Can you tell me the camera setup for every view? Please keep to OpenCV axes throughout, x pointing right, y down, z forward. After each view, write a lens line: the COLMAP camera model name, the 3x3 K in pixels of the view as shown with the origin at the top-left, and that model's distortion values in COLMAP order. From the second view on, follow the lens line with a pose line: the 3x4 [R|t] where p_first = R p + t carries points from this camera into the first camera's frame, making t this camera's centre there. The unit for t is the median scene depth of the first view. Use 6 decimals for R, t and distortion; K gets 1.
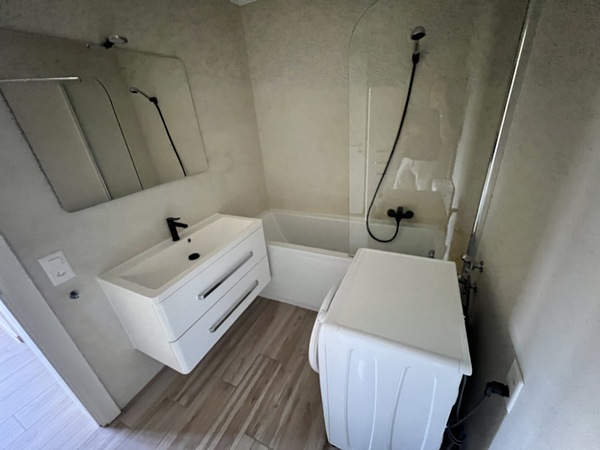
lens RADIAL K [[240.1, 0, 300.5], [0, 240.1, 226.0], [0, 0, 1]] dist [-0.004331, 0.000980]
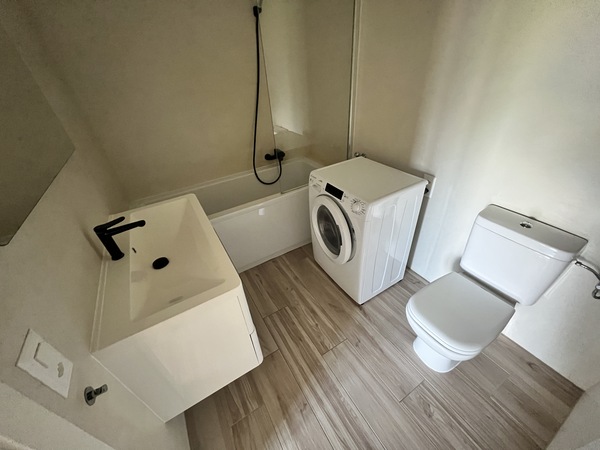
lens RADIAL K [[240.1, 0, 300.6], [0, 240.1, 223.1], [0, 0, 1]] dist [-0.004331, 0.000980]
pose [[0.555275, -0.428276, 0.712916, -0.715394], [0.373424, 0.894336, 0.246410, 0.000934], [-0.743118, 0.129394, 0.656531, 0.225933]]
